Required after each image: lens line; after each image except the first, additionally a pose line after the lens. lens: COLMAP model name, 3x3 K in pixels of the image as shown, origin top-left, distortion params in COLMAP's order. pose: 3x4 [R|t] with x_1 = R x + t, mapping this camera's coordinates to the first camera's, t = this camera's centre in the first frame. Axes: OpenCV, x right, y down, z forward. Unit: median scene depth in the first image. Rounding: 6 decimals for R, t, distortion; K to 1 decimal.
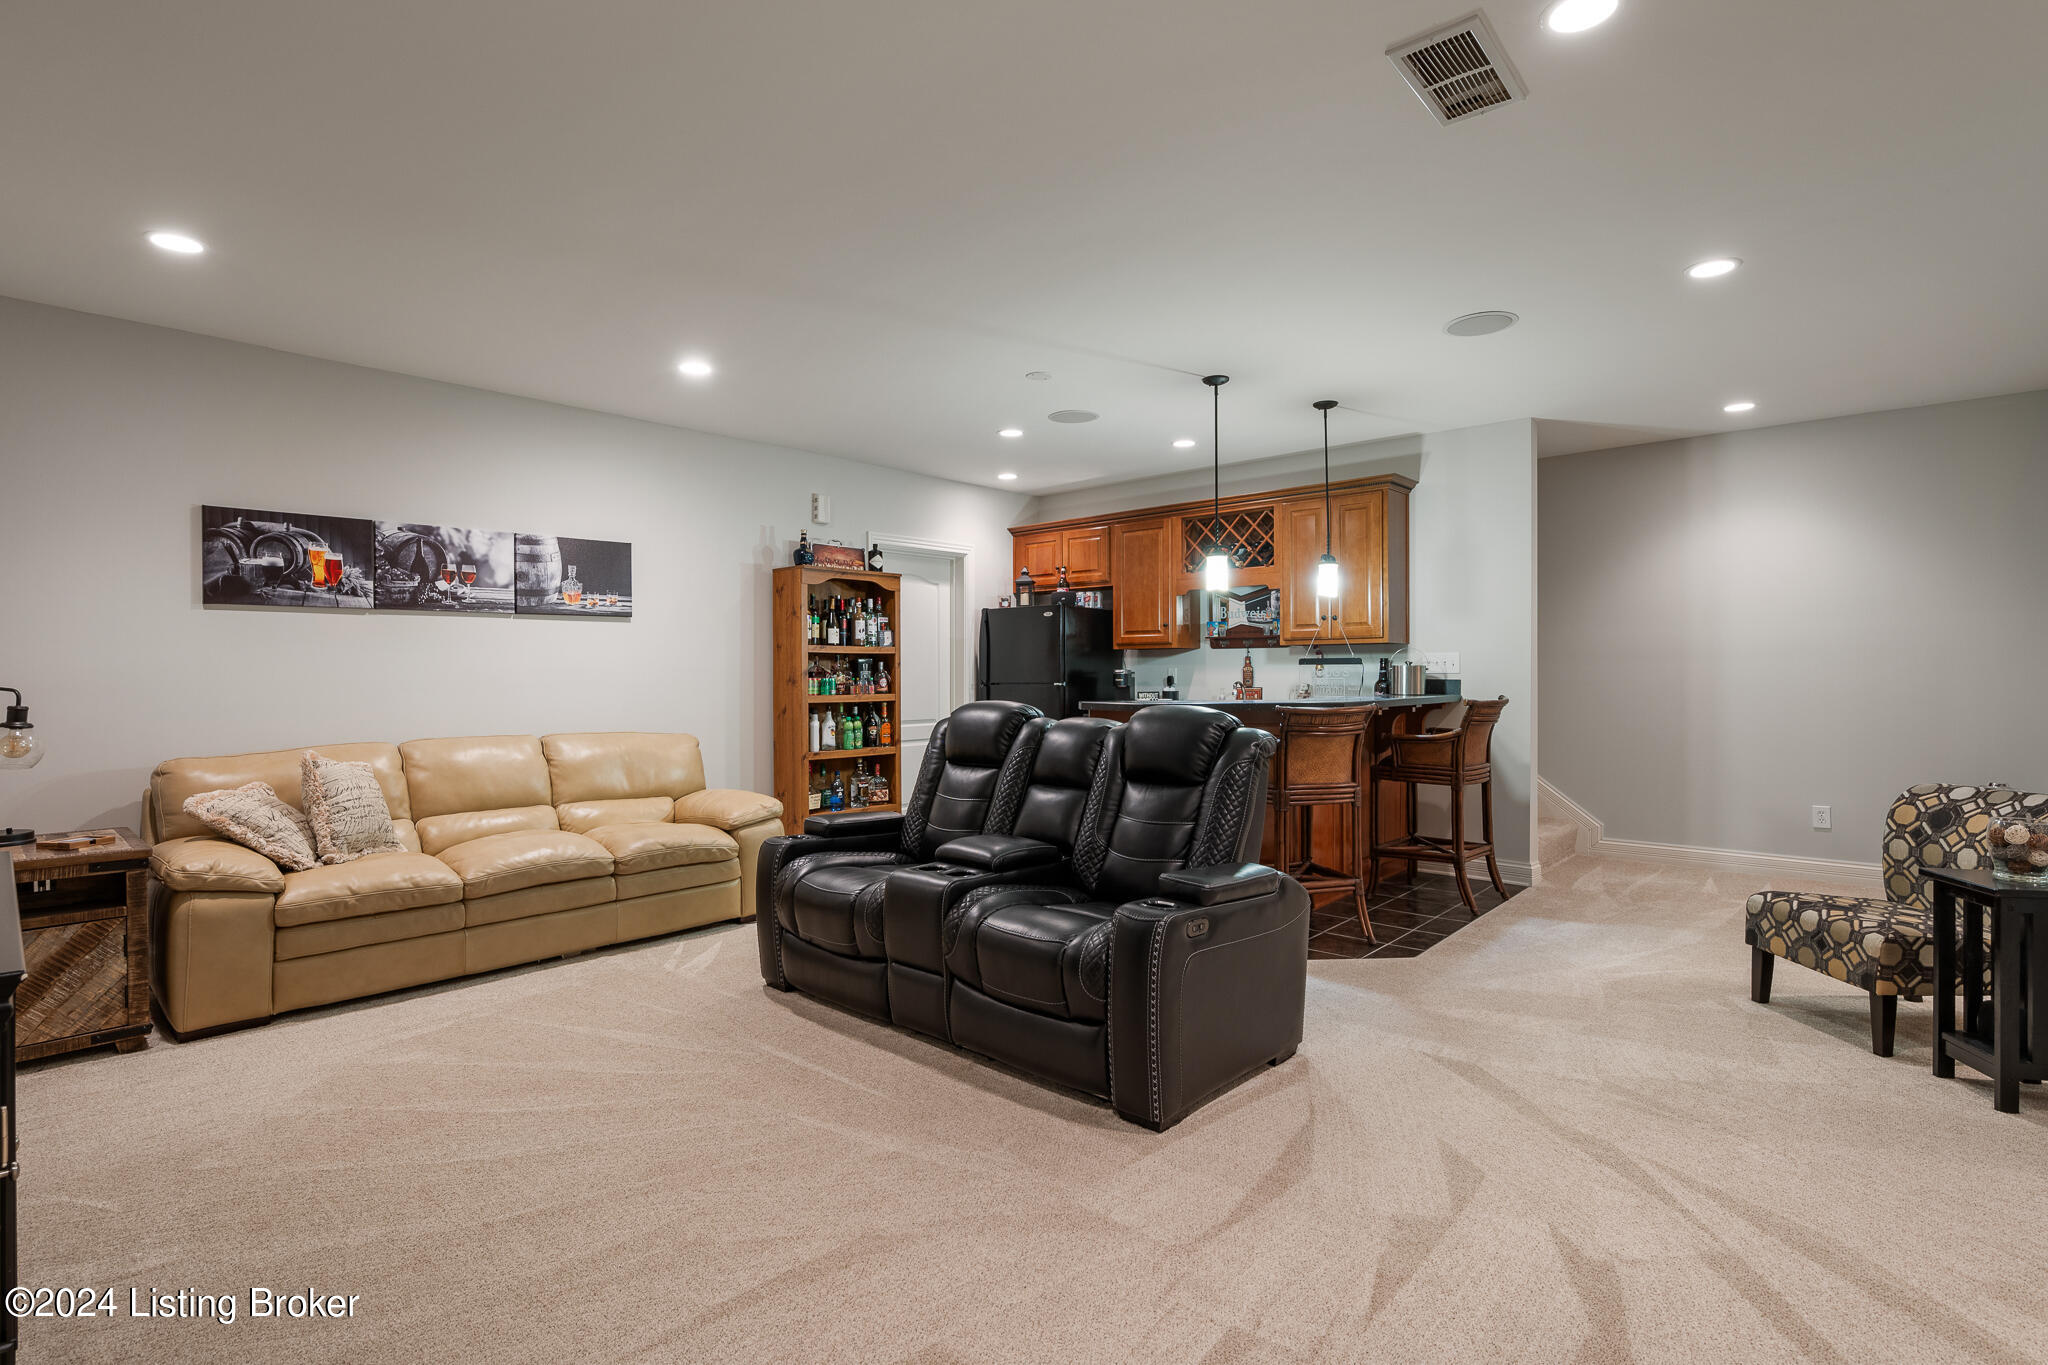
lens RADIAL K [[969.9, 0, 1024.0], [0, 969.9, 682.5], [0, 0, 1]] dist [-0.000068, 0.000034]
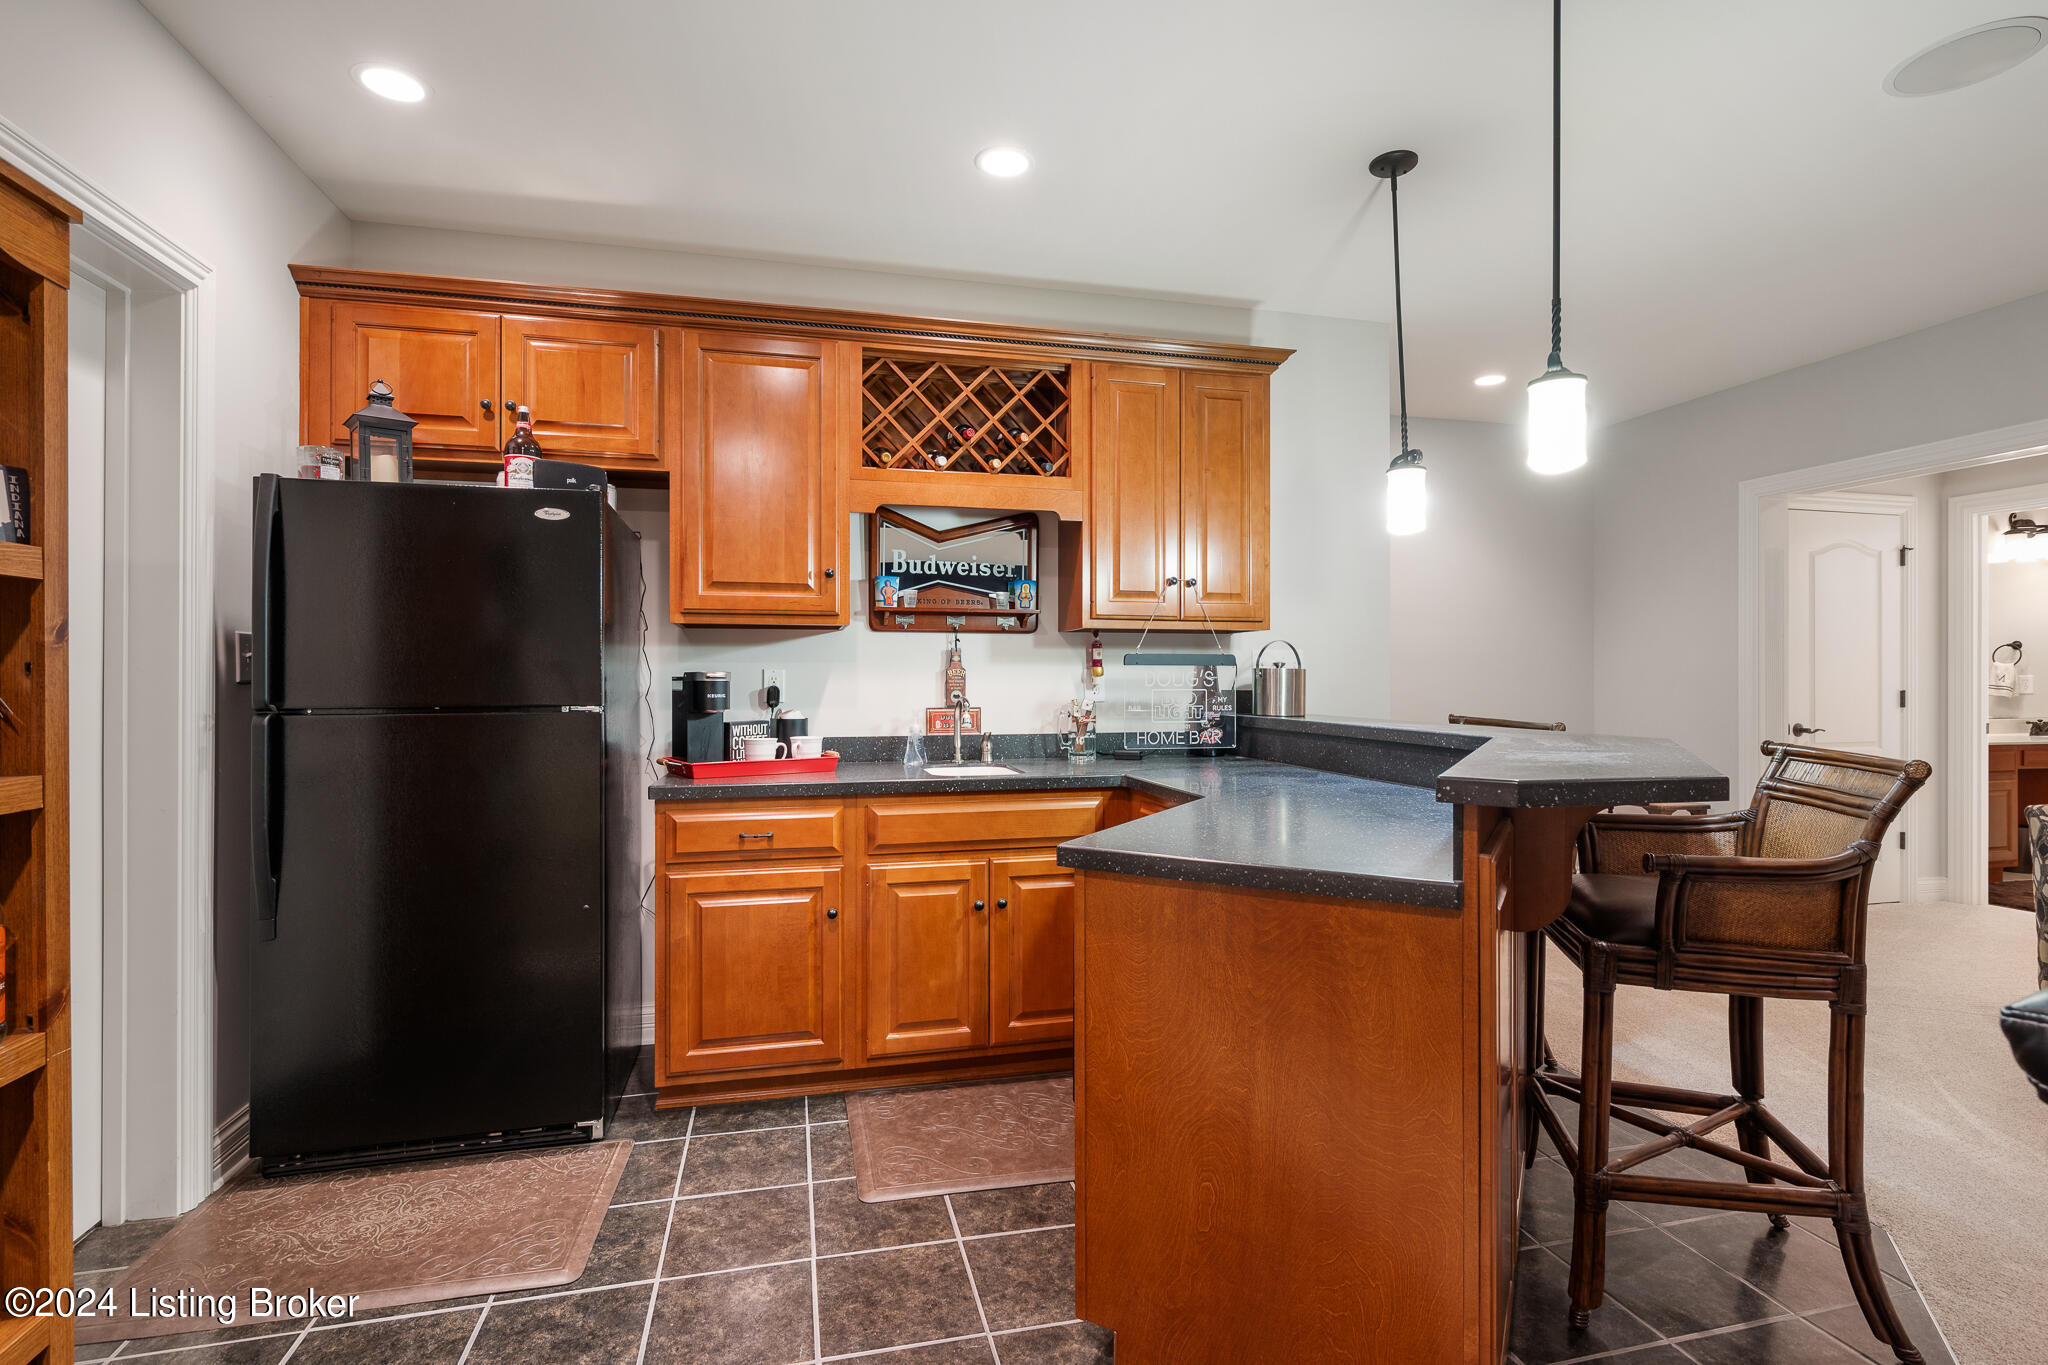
lens RADIAL K [[950.1, 0, 1018.6], [0, 950.1, 674.7], [0, 0, 1]] dist [0.002055, -0.000281]
pose [[0.574610, 0.007834, 0.818390, -0.178785], [0.006651, 0.999876, -0.014242, -0.005661], [-0.818400, 0.013627, 0.574487, 0.724555]]
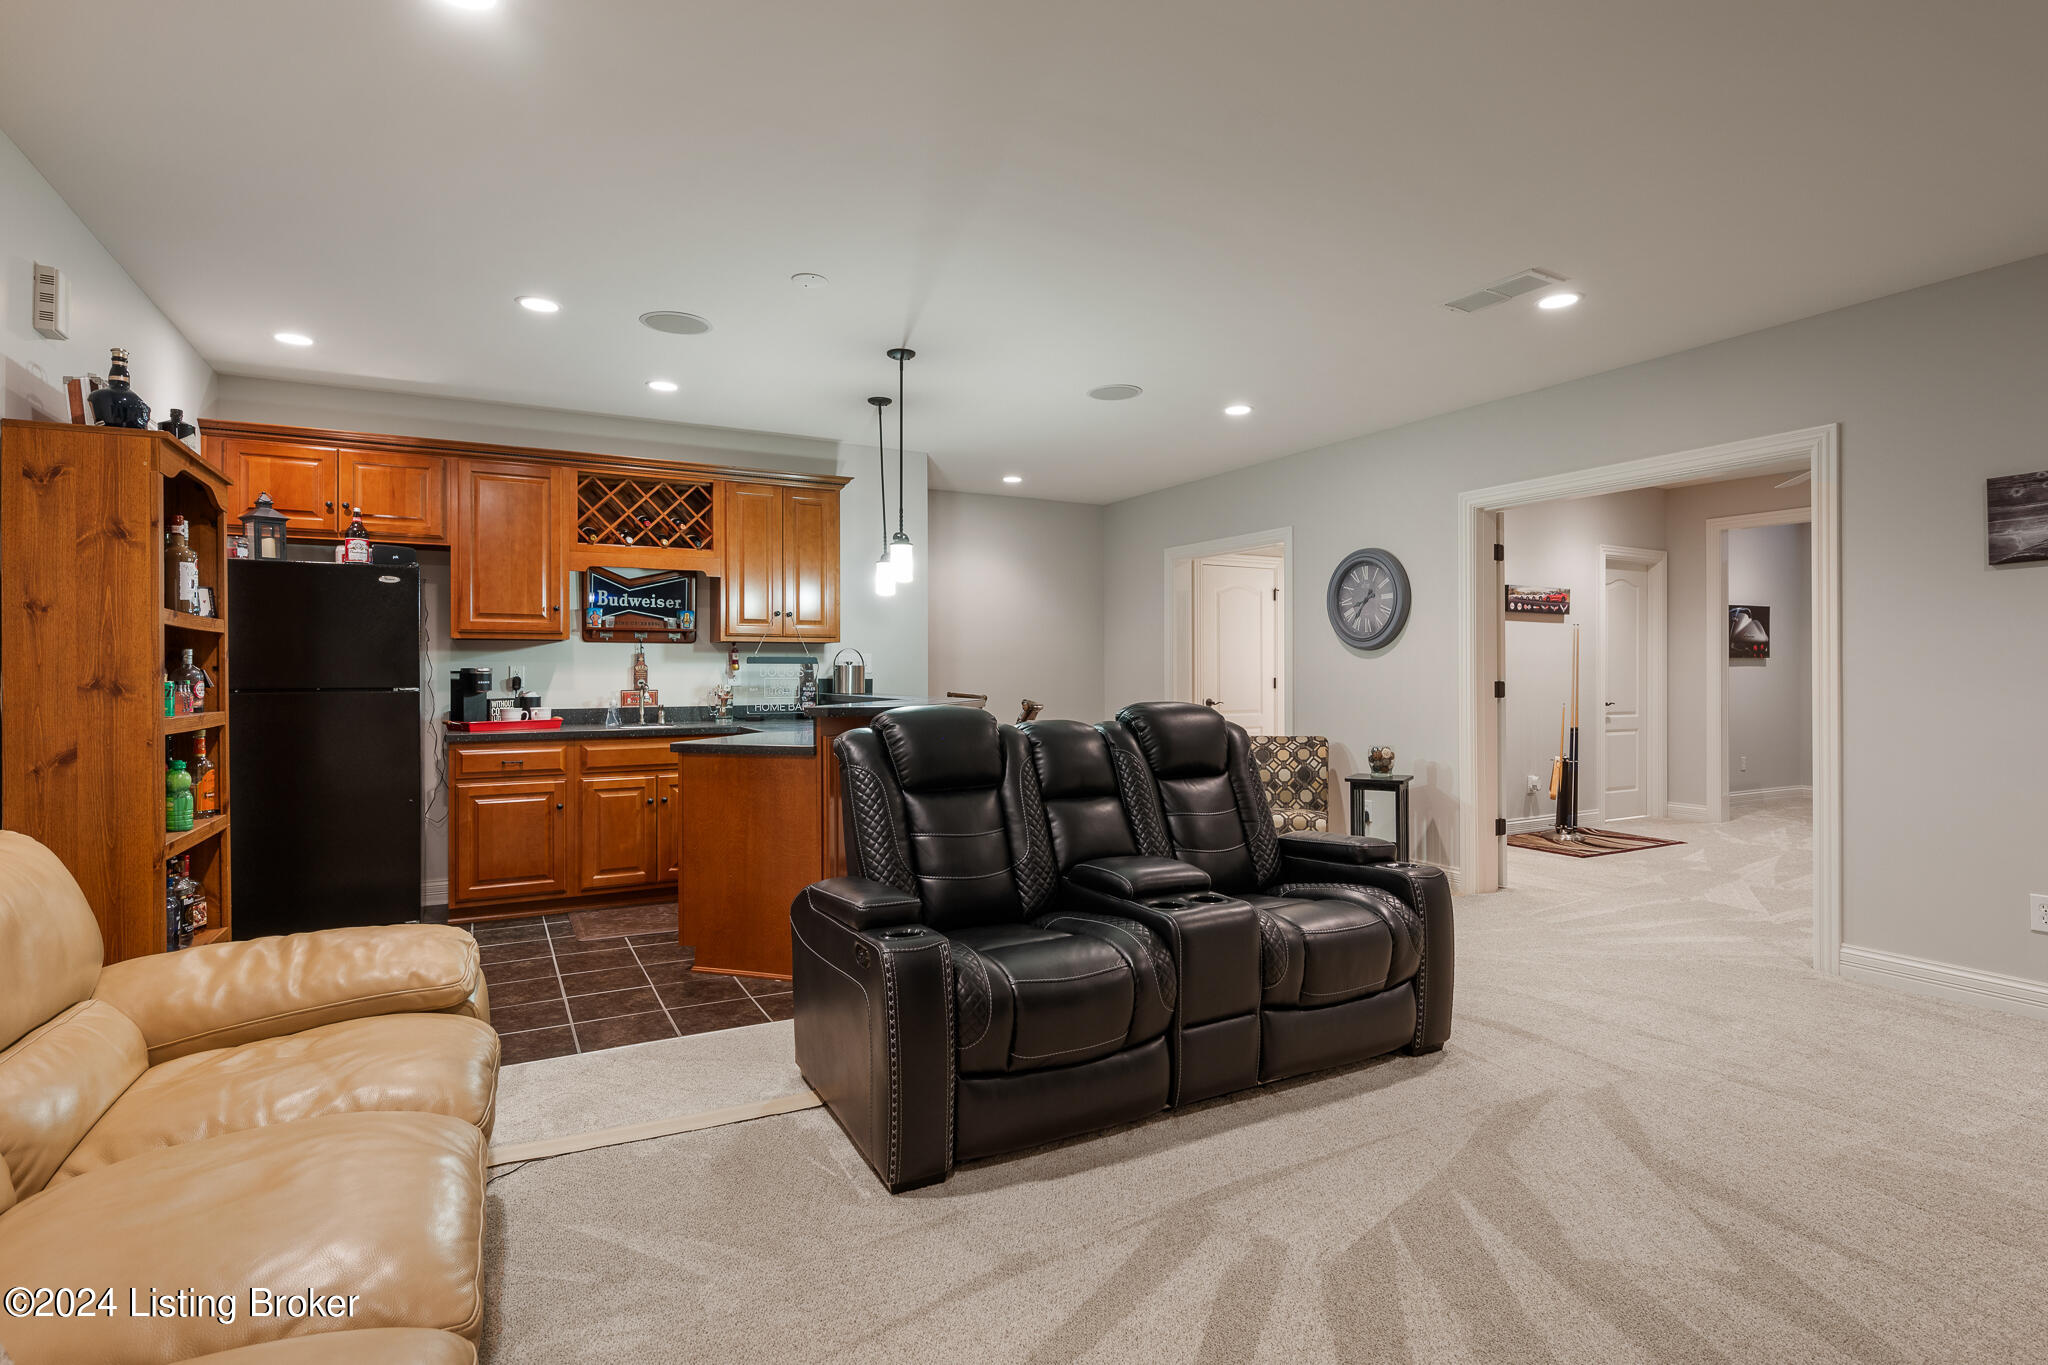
lens RADIAL K [[992.5, 0, 1021.7], [0, 992.5, 668.1], [0, 0, 1]] dist [-0.001421, -0.000050]
pose [[0.343633, 0.007064, 0.939078, -0.485585], [0.010921, 0.999874, -0.011517, -0.000515], [-0.939041, 0.014213, 0.343512, 0.428819]]
